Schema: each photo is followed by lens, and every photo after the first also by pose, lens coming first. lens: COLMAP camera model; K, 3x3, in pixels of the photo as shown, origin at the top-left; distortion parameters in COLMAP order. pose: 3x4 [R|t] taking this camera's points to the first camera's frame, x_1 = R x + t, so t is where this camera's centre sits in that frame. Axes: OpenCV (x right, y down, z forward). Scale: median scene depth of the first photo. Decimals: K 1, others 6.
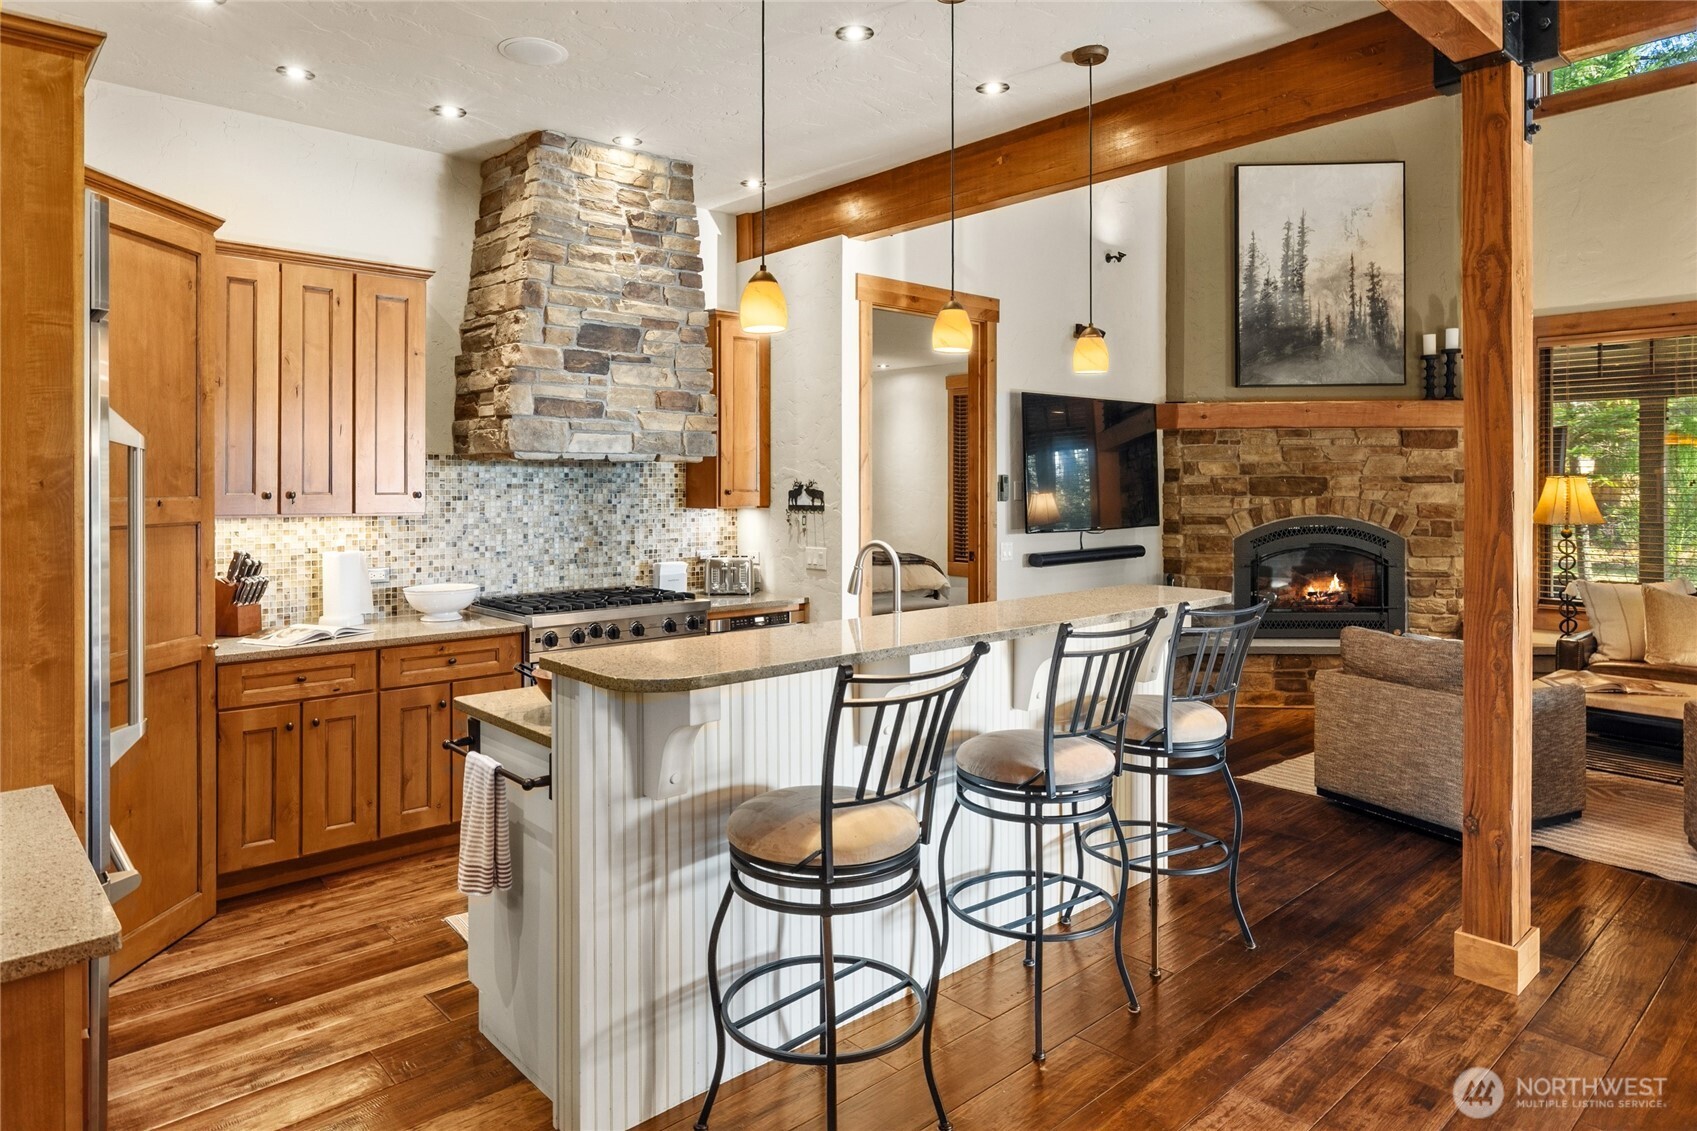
lens RADIAL K [[1024.5, 0, 843.2], [0, 1024.5, 482.0], [0, 0, 1]] dist [-0.003275, -0.000026]
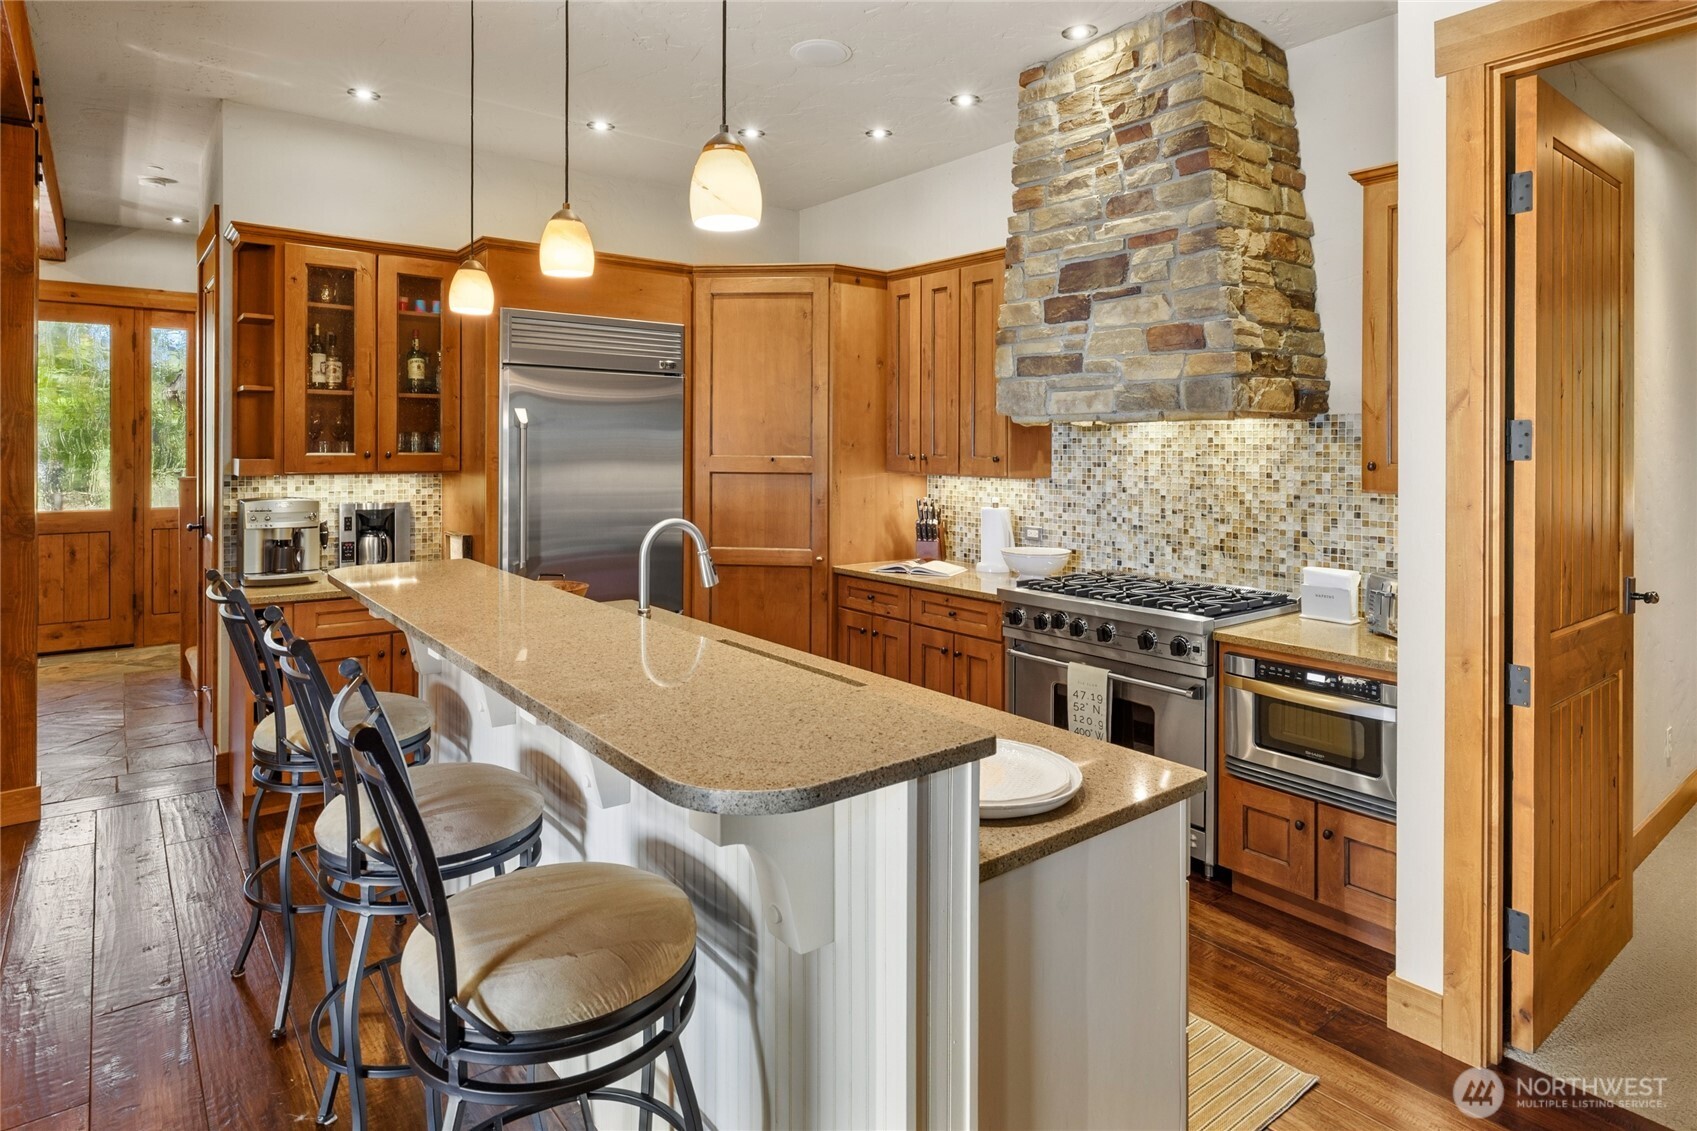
lens RADIAL K [[938.8, 0, 838.0], [0, 938.8, 440.4], [0, 0, 1]] dist [0.001685, -0.000834]
pose [[-0.070707, -0.005897, -0.997480, 0.466092], [-0.005189, 0.999971, -0.005544, -0.000732], [0.997484, 0.004784, -0.070736, 0.726992]]
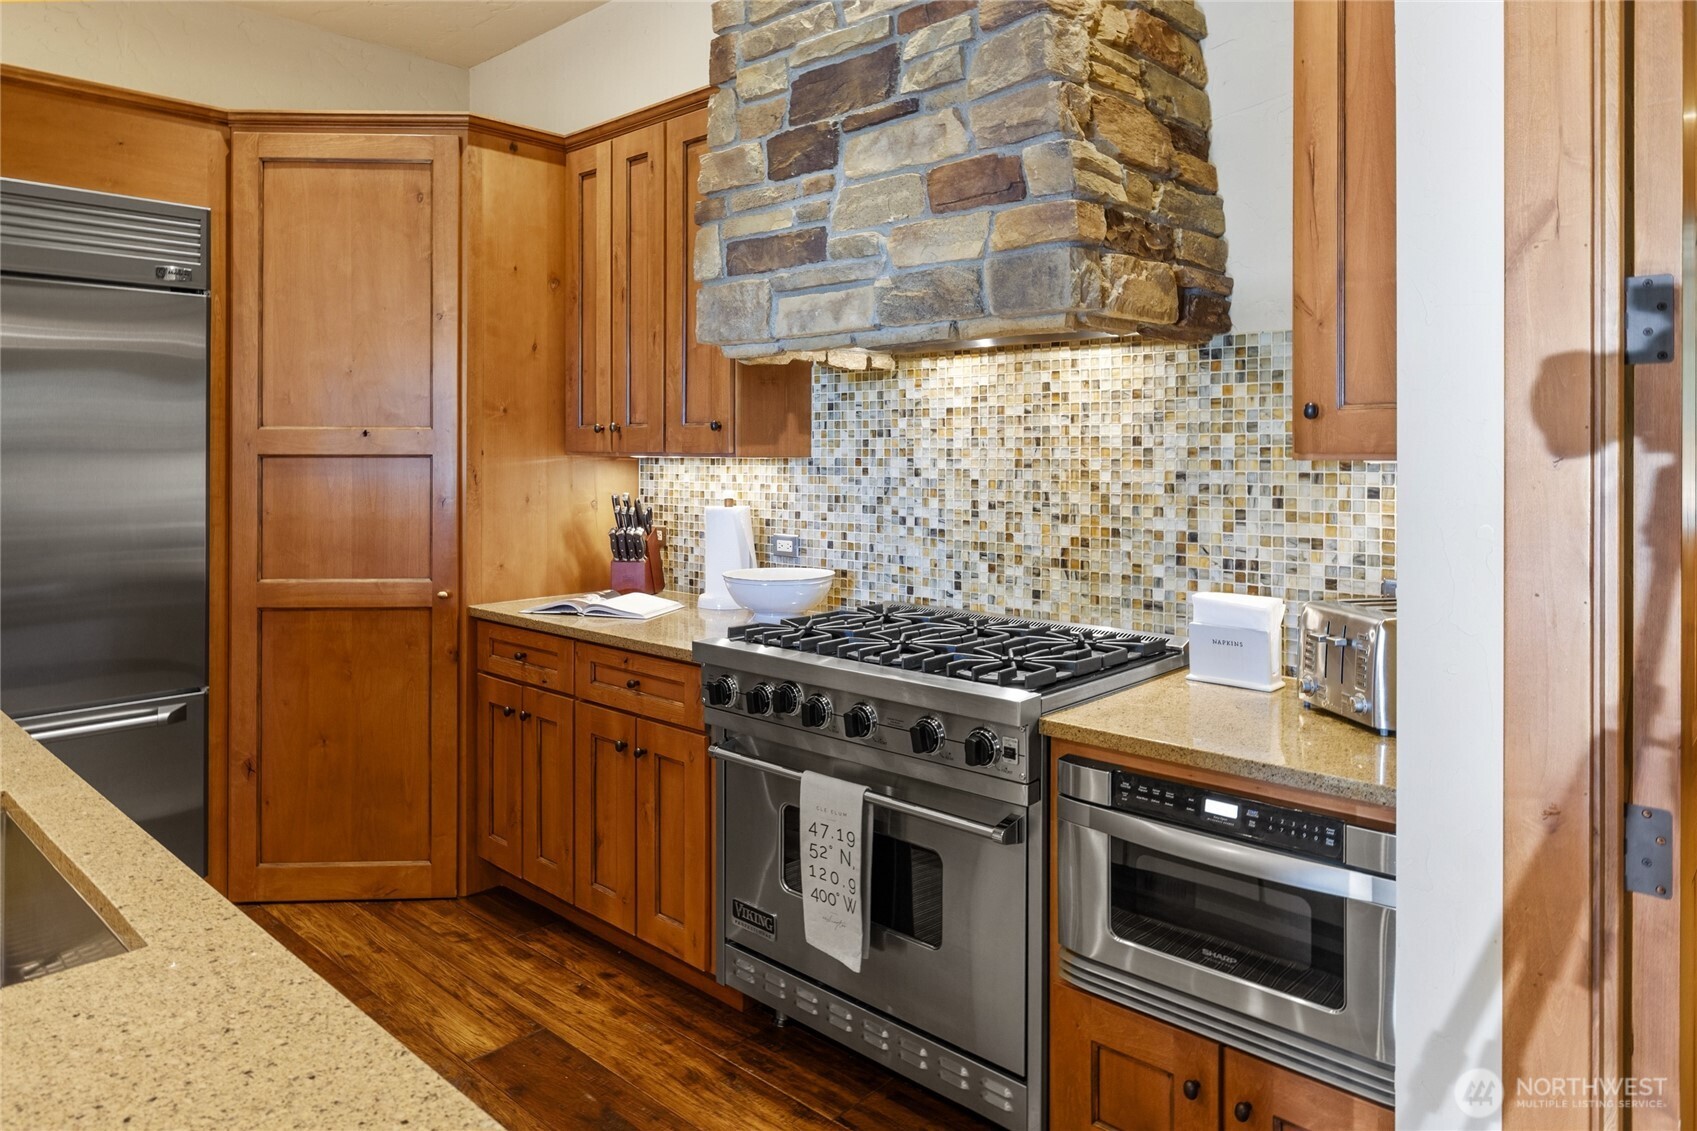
lens RADIAL K [[1086.2, 0, 829.1], [0, 1086.2, 452.9], [0, 0, 1]] dist [-0.003265, -0.001909]
pose [[0.082071, 0.002807, -0.996623, 0.230397], [0.001379, 0.999995, 0.002930, 0.022481], [0.996626, -0.001615, 0.082067, 0.816302]]
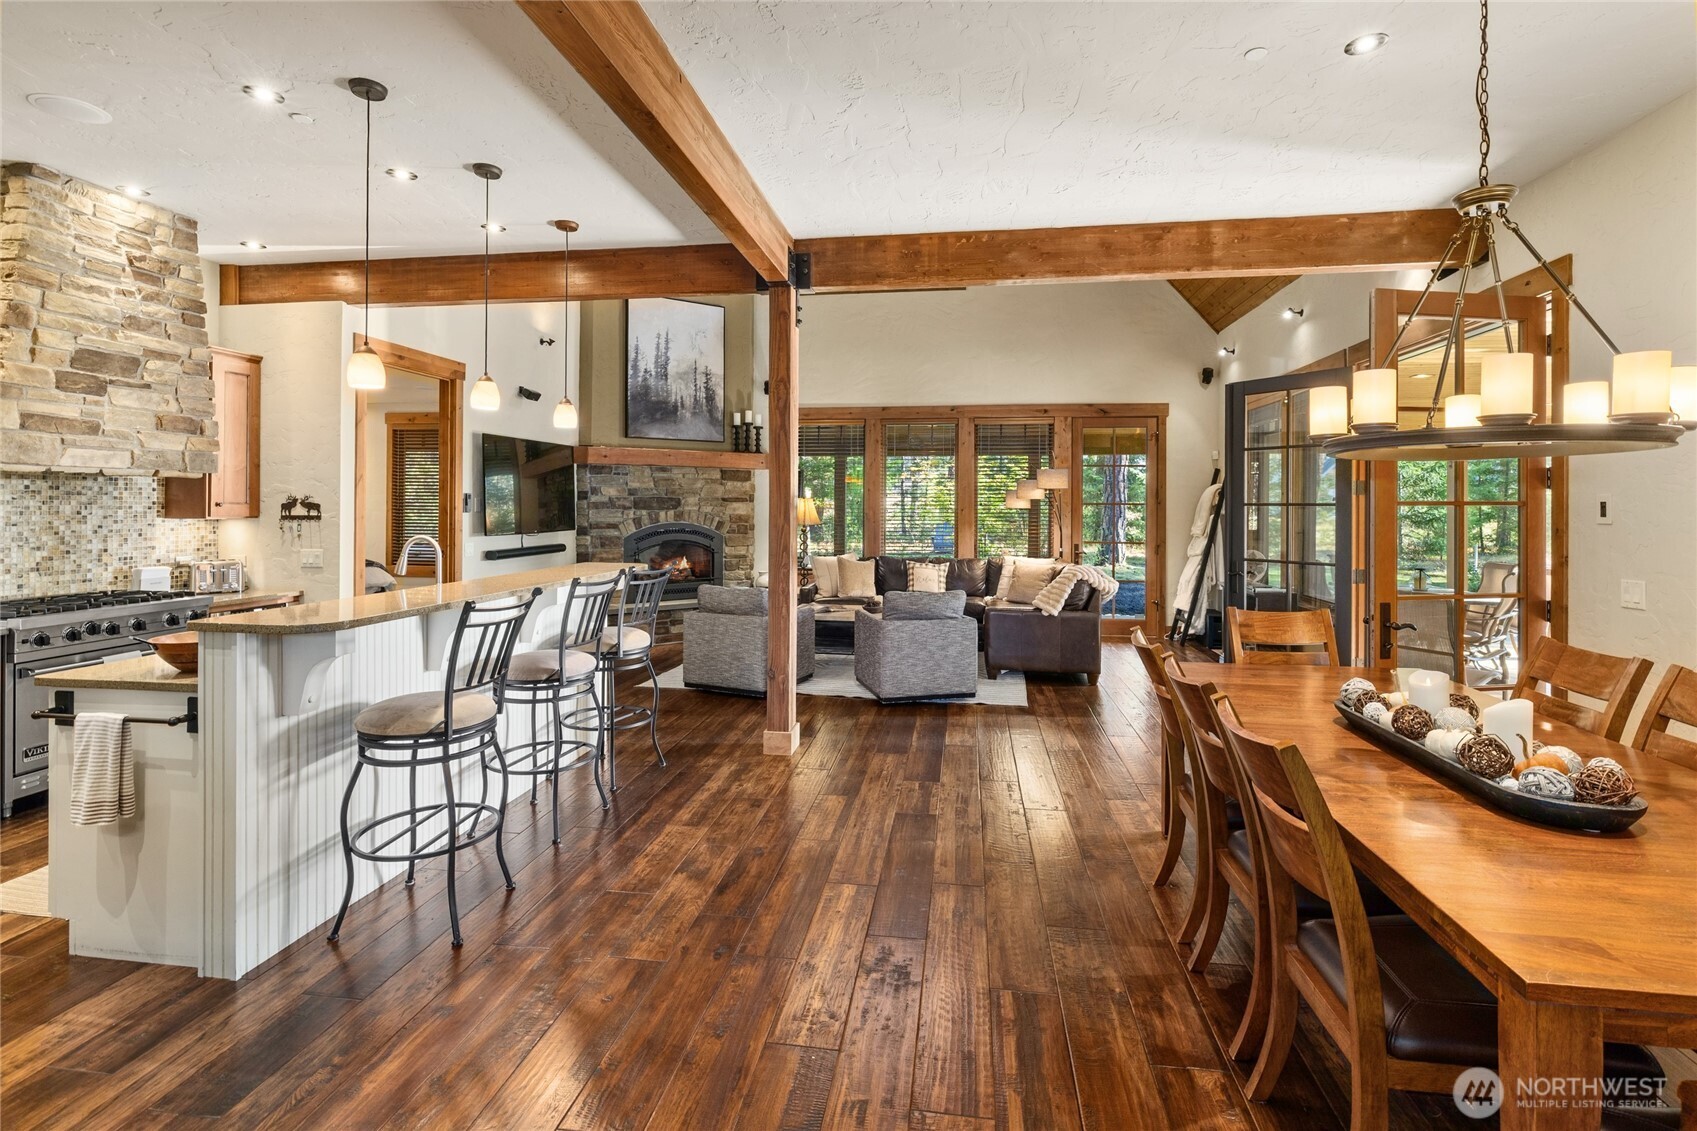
lens RADIAL K [[783.5, 0, 853.1], [0, 783.5, 502.7], [0, 0, 1]] dist [-0.002534, 0.000758]
pose [[0.771370, 0.005940, 0.636359, -0.122698], [-0.005037, 0.999982, -0.003229, 0.007094], [-0.636367, -0.000714, 0.771386, -0.140467]]
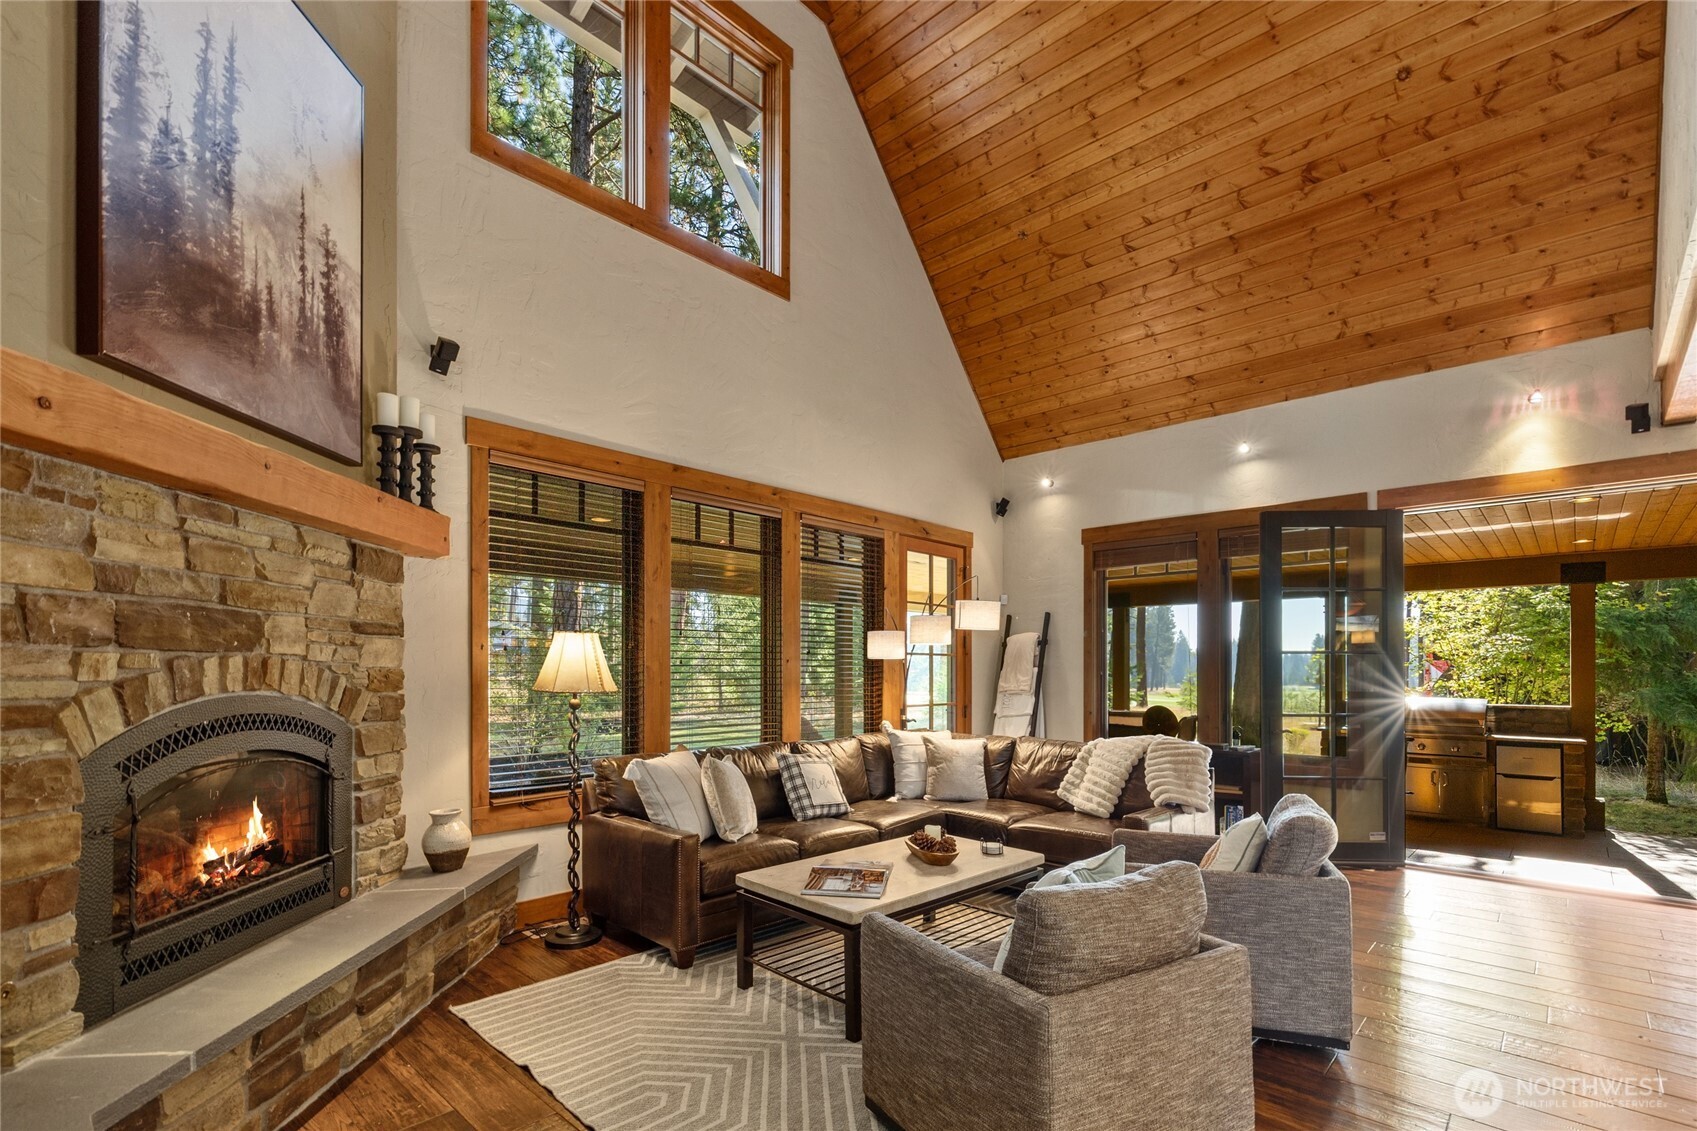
lens RADIAL K [[779.2, 0, 862.0], [0, 779.2, 668.2], [0, 0, 1]] dist [-0.001001, -0.000058]
pose [[-0.088803, 0.002861, 0.996045, 0.103106], [-0.001181, 0.999995, -0.002978, 0.028656], [-0.996049, -0.001440, -0.088799, 0.981965]]
